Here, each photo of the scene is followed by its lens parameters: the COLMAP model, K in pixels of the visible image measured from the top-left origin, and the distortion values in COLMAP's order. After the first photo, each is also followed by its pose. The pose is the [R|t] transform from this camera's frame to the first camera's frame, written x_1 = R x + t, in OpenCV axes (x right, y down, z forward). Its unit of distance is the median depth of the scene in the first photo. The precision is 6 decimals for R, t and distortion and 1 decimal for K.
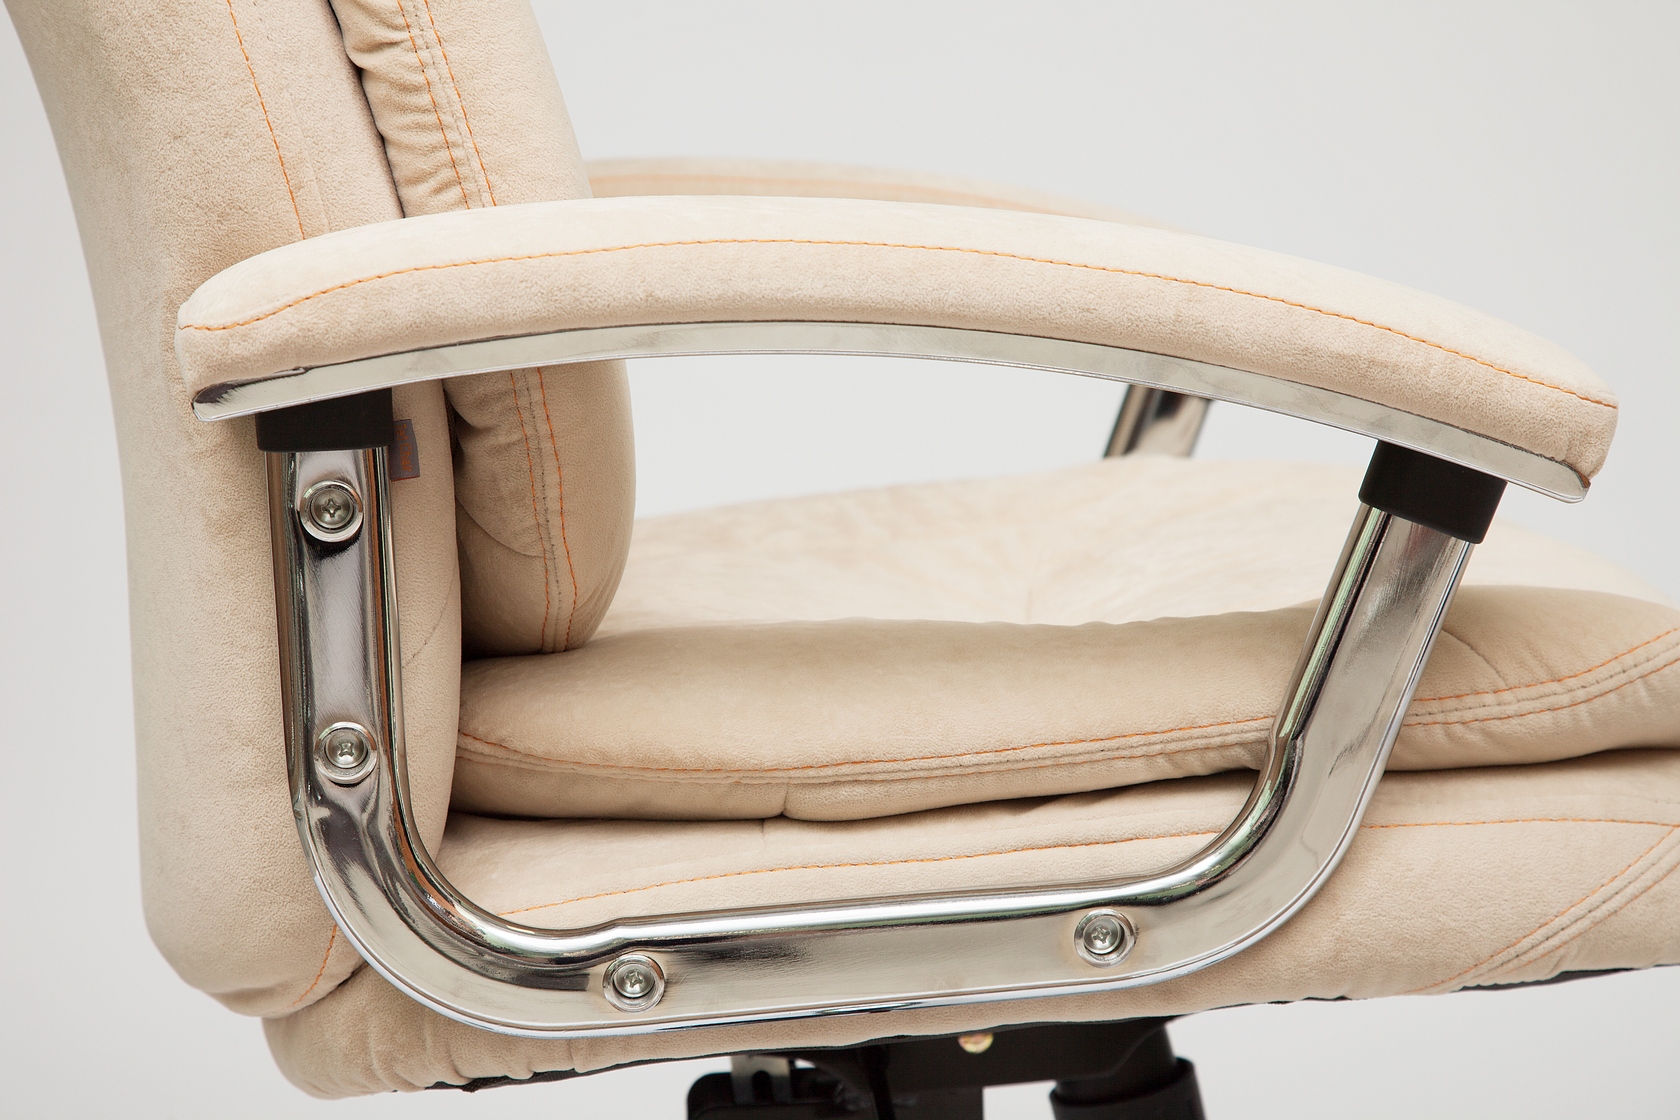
lens RADIAL K [[5767.9, 0, 840.0], [0, 5767.9, 560.0], [0, 0, 1]] dist [0.892329, -1.001852]
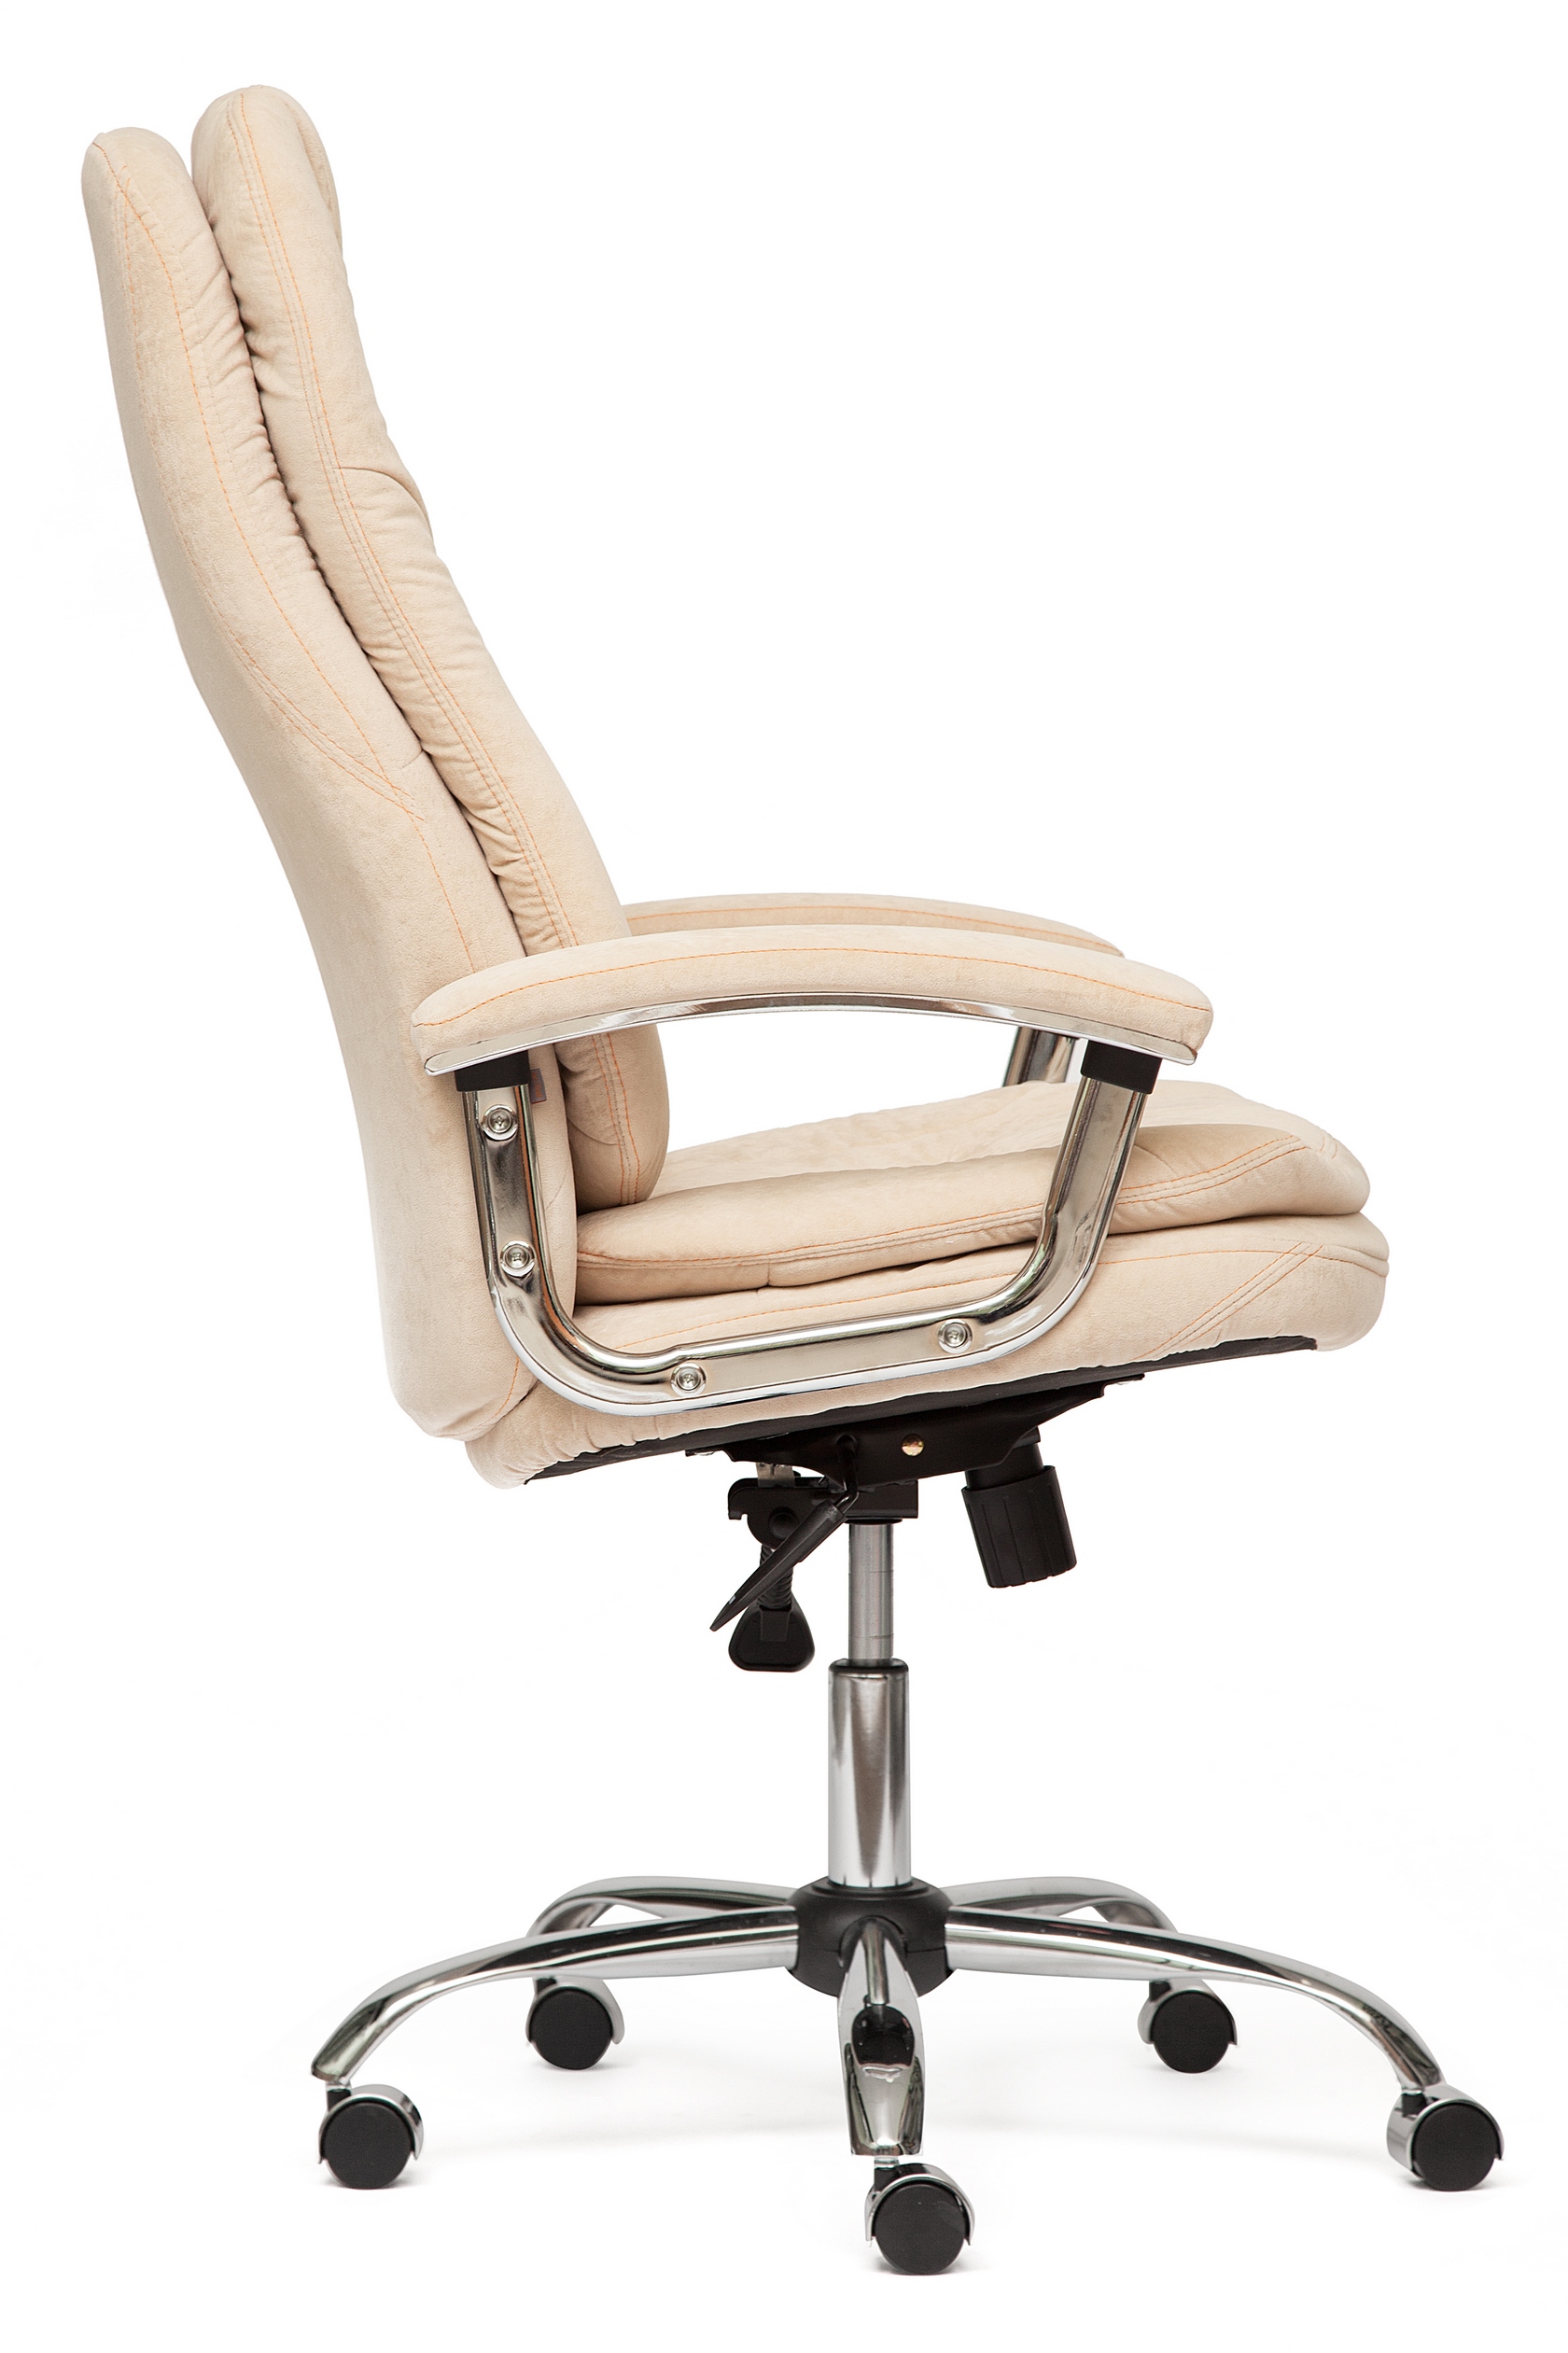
lens RADIAL K [[7008.9, 0, 784.0], [0, 7008.9, 1176.5], [0, 0, 1]] dist [-0.179623, -0.955290]
pose [[0.996898, -0.075052, -0.023683, 0.047560], [0.074486, 0.996935, -0.023940, 0.063724], [0.025407, 0.022101, 0.999433, -1.106848]]
